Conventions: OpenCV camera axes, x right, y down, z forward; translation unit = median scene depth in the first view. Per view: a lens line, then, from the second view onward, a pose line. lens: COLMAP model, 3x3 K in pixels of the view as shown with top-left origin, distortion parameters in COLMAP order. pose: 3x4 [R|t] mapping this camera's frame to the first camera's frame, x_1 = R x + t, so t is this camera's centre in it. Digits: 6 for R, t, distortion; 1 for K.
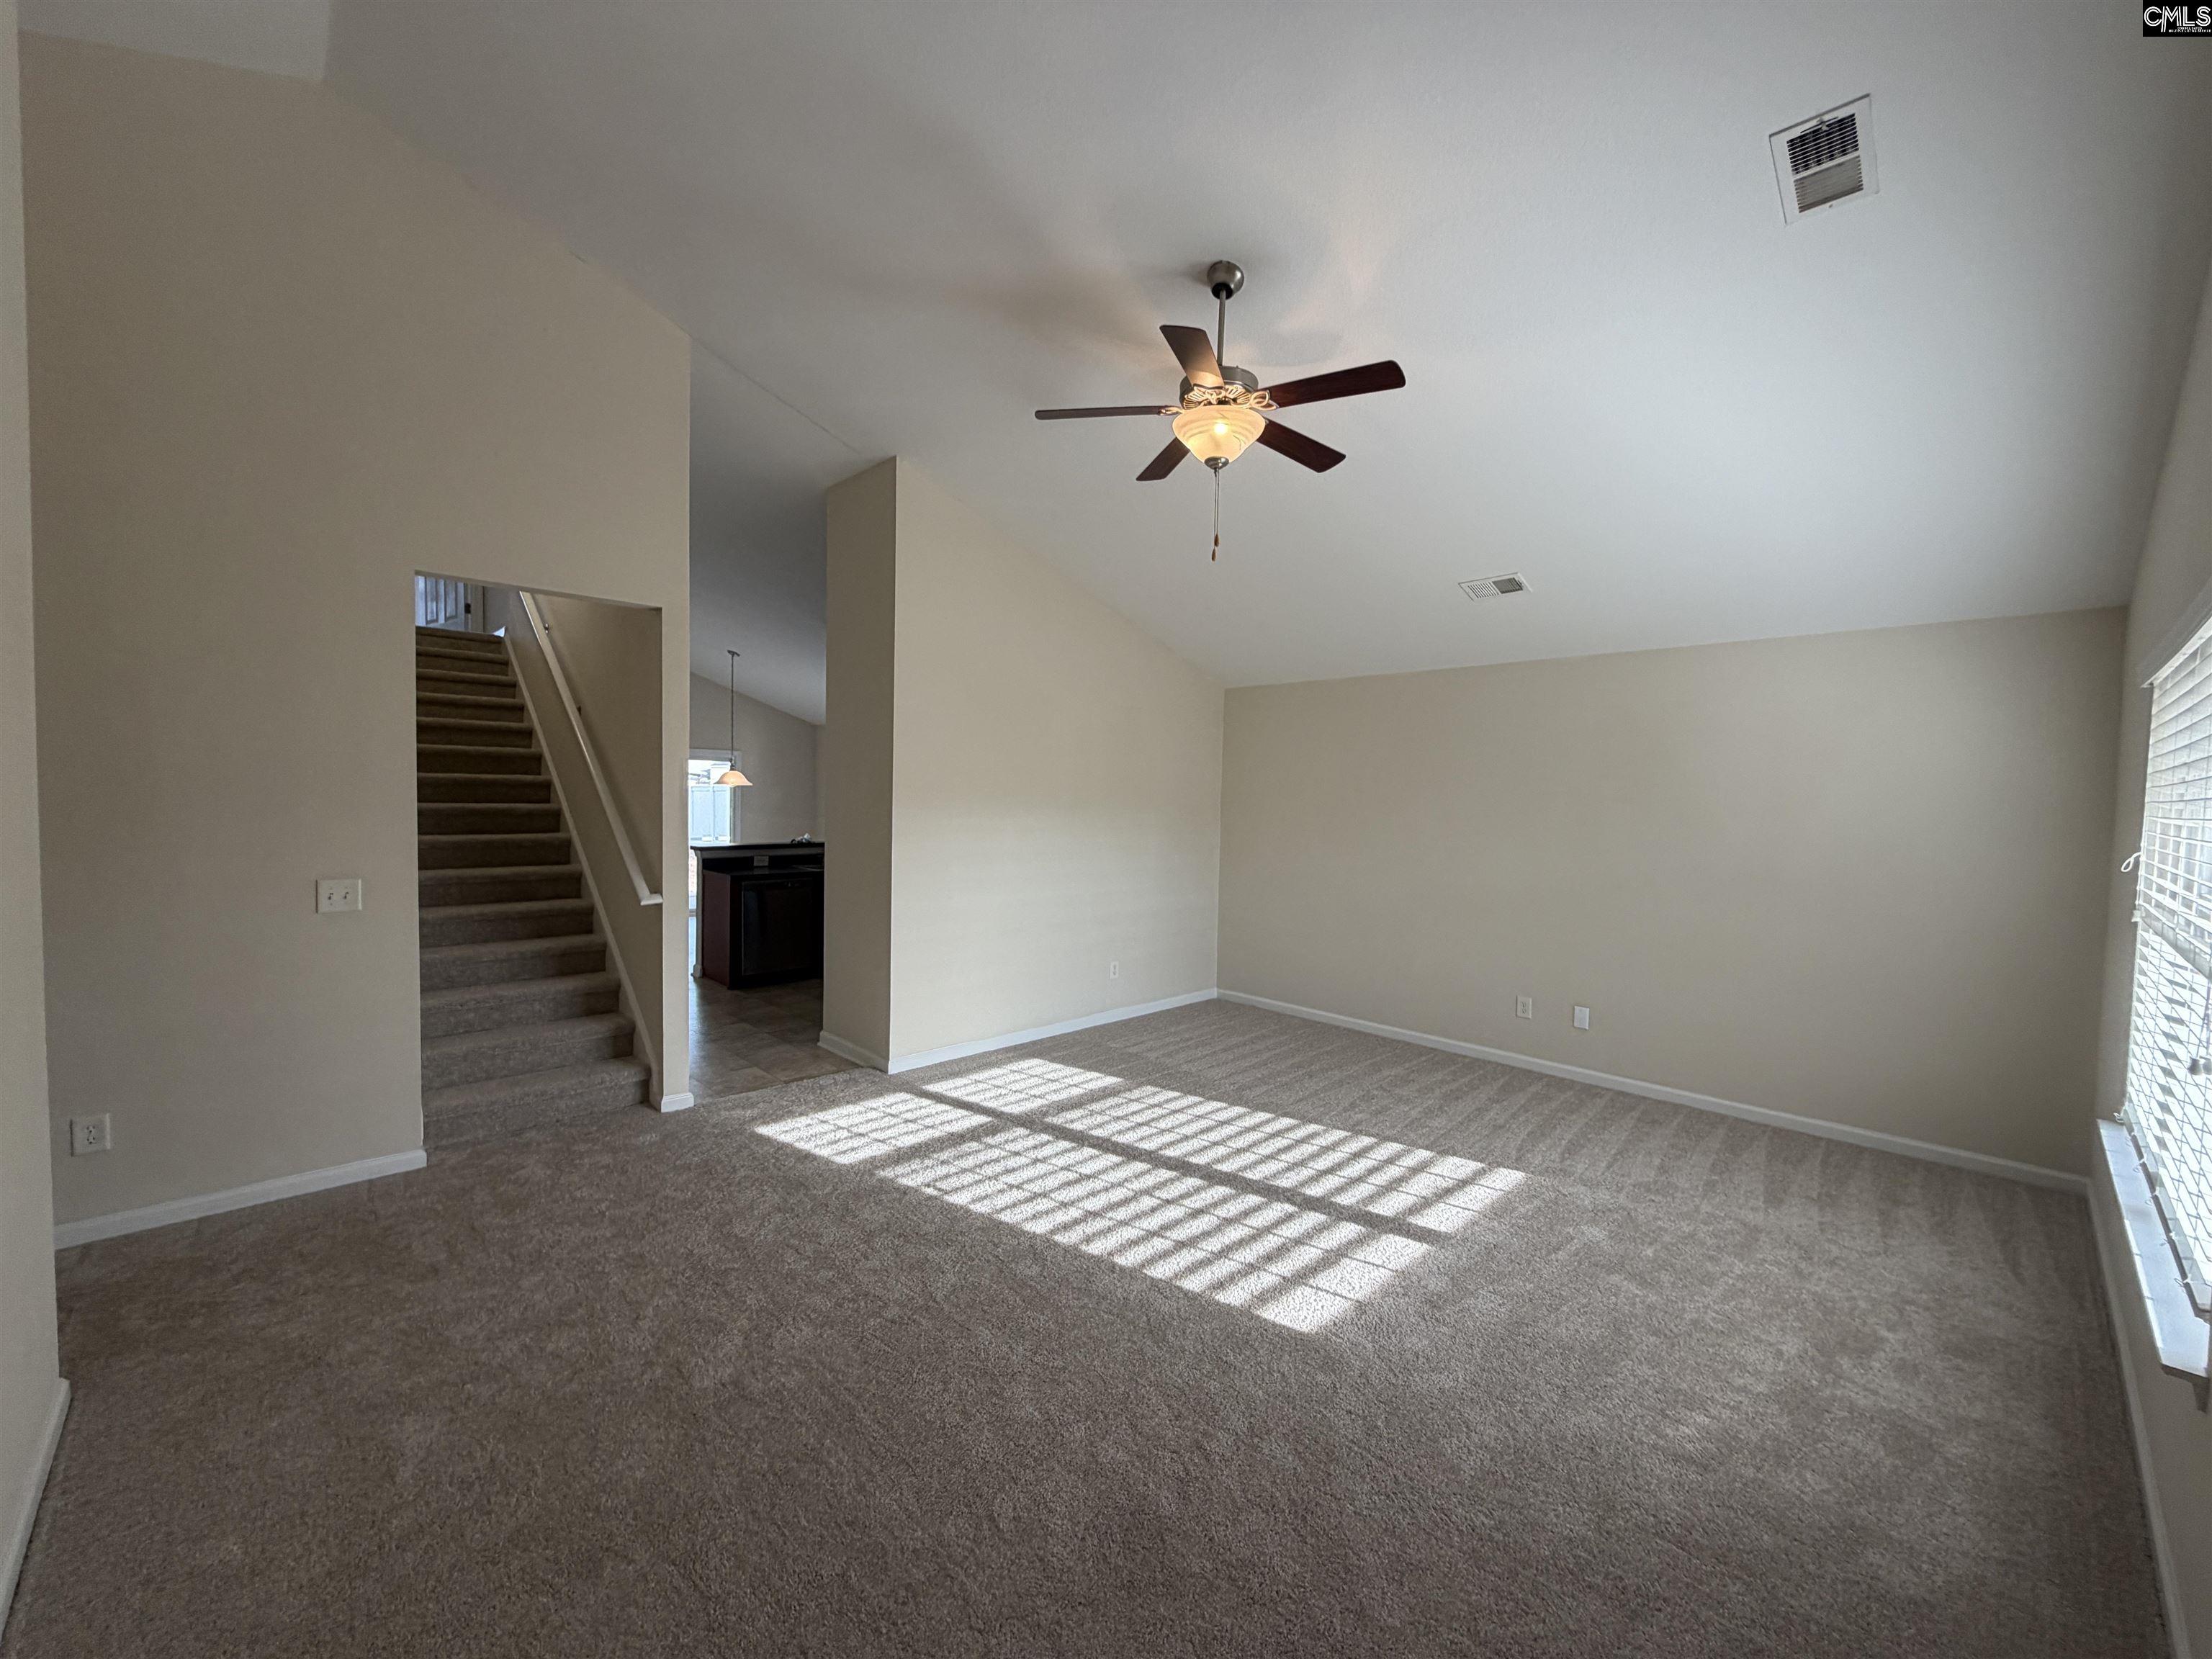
lens RADIAL K [[882.9, 0, 1106.0], [0, 882.9, 829.5], [0, 0, 1]] dist [0.000135, 0.000003]
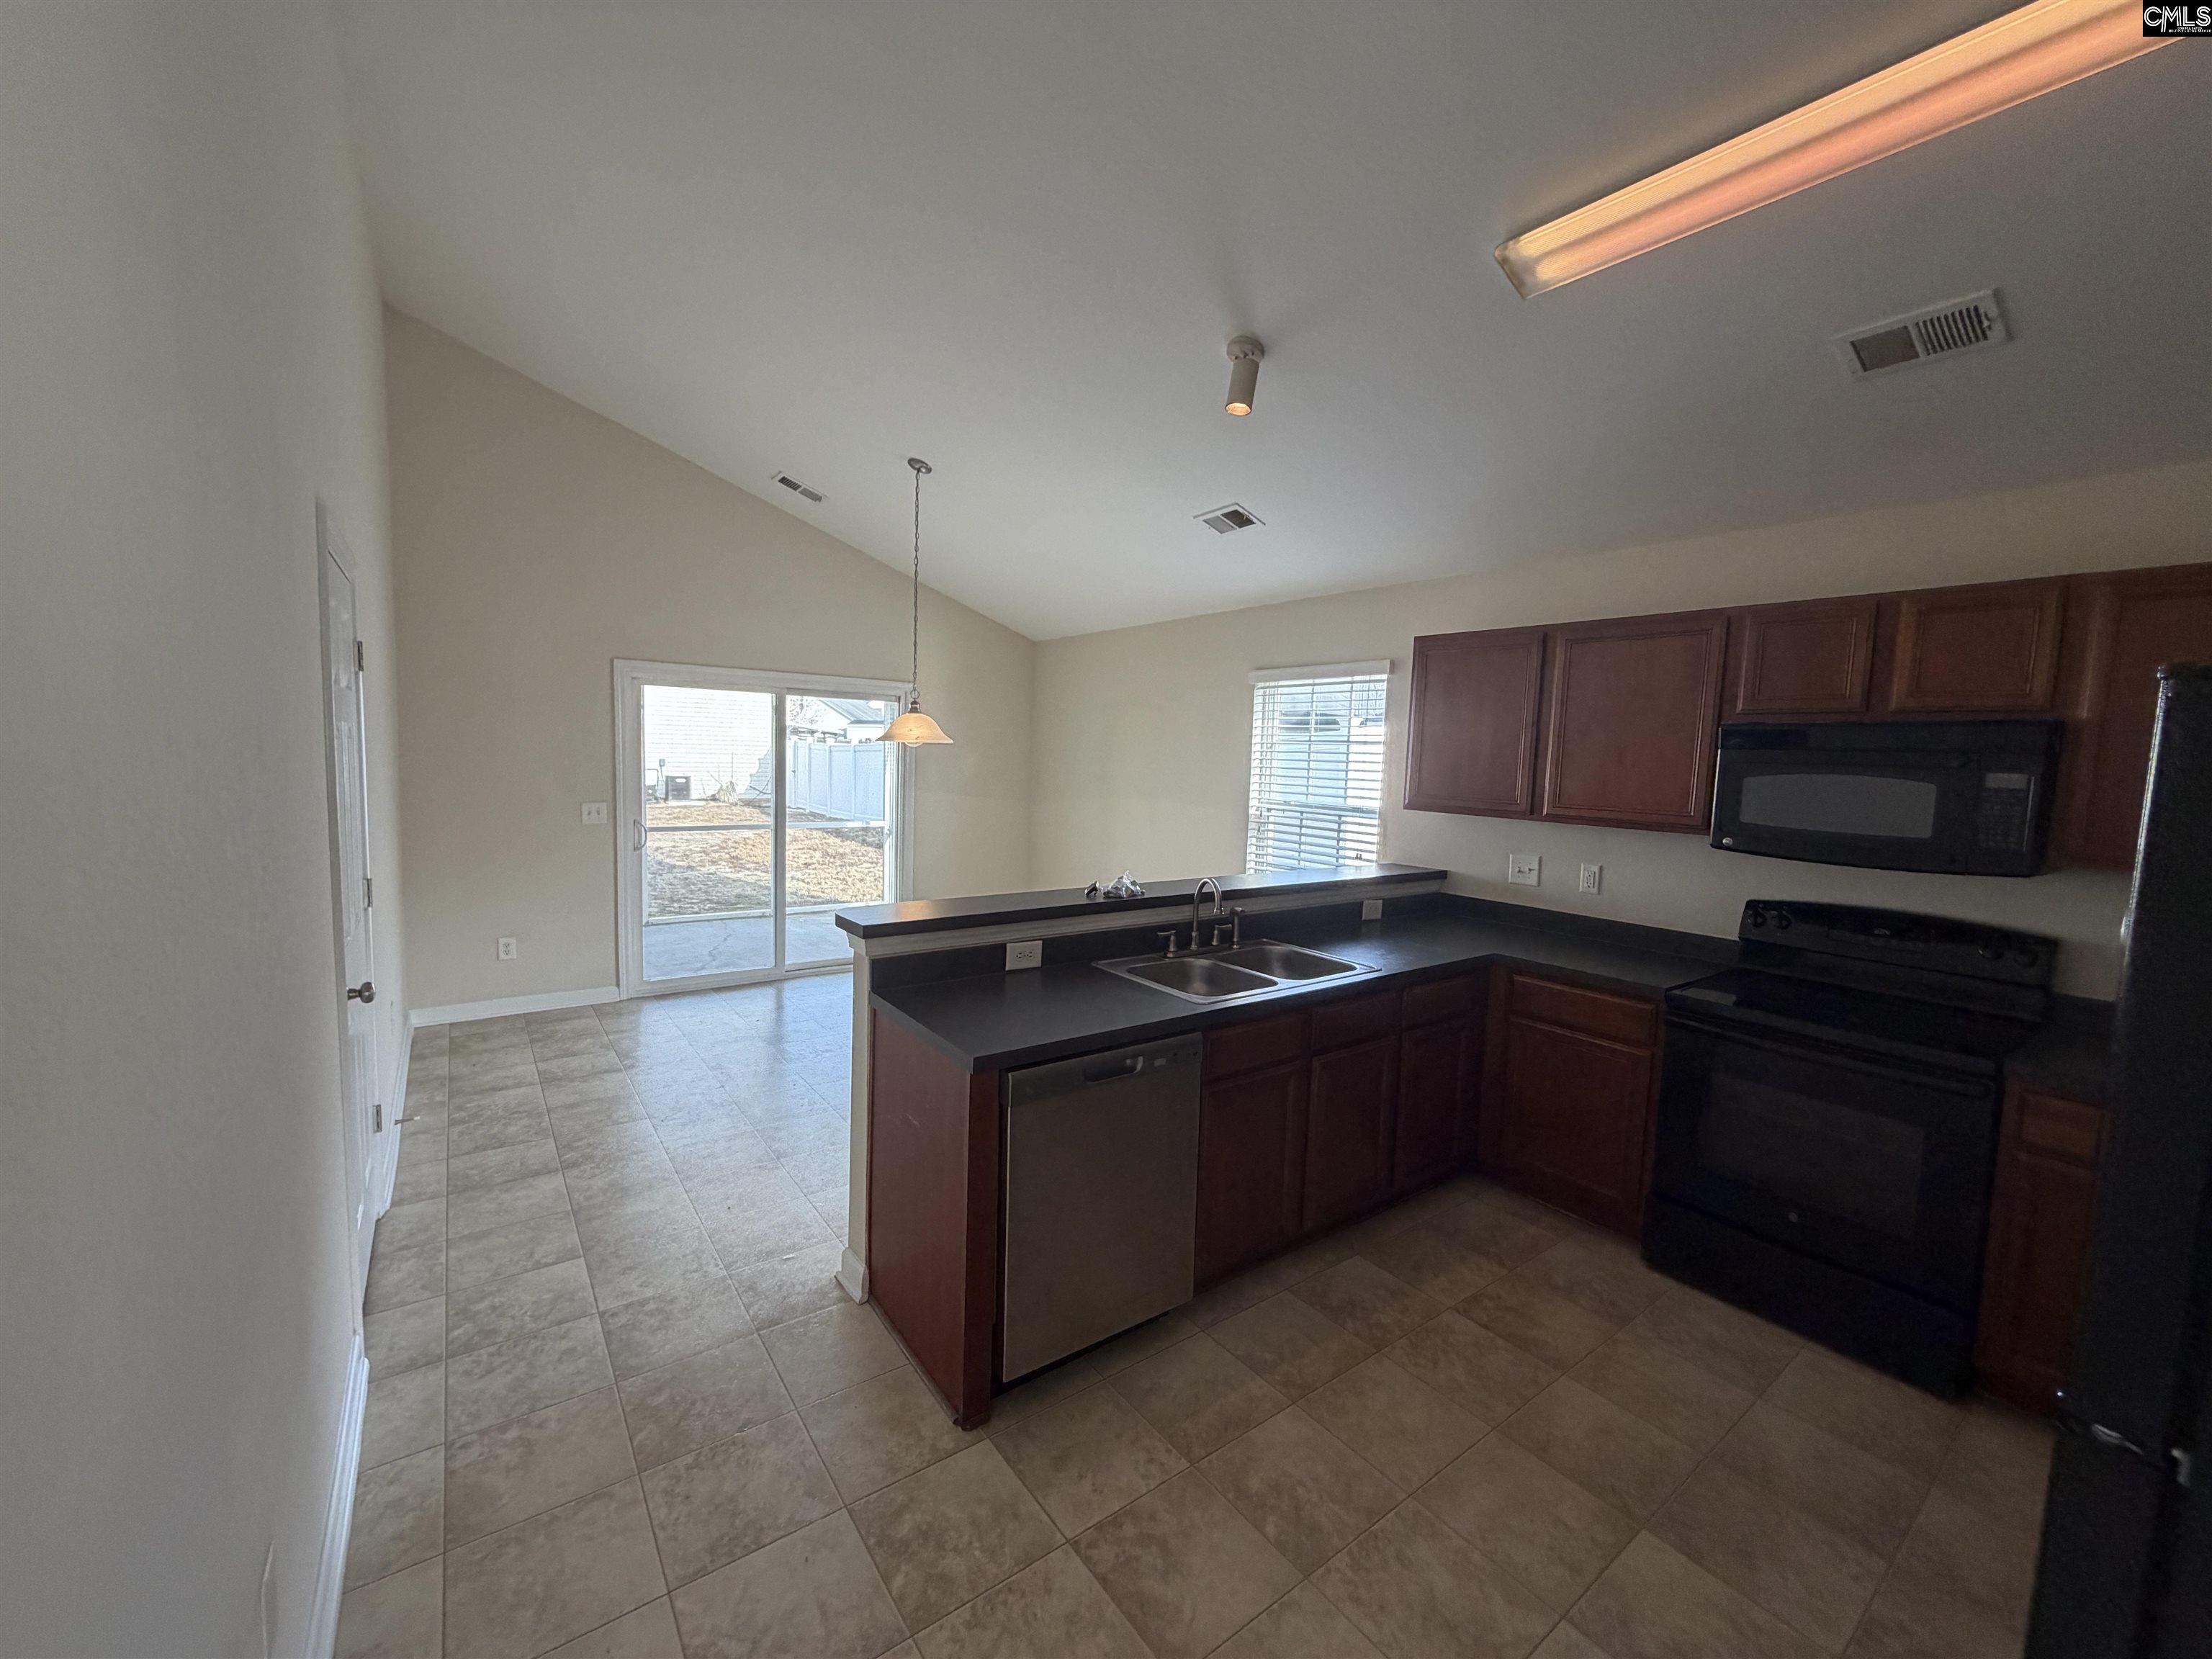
lens RADIAL K [[882.9, 0, 1106.0], [0, 882.9, 829.5], [0, 0, 1]] dist [0.000135, 0.000003]
pose [[0.991930, 0.026055, -0.124084, -0.251703], [-0.020571, 0.998763, 0.045271, -0.026161], [0.125110, -0.042353, 0.991238, 0.519582]]
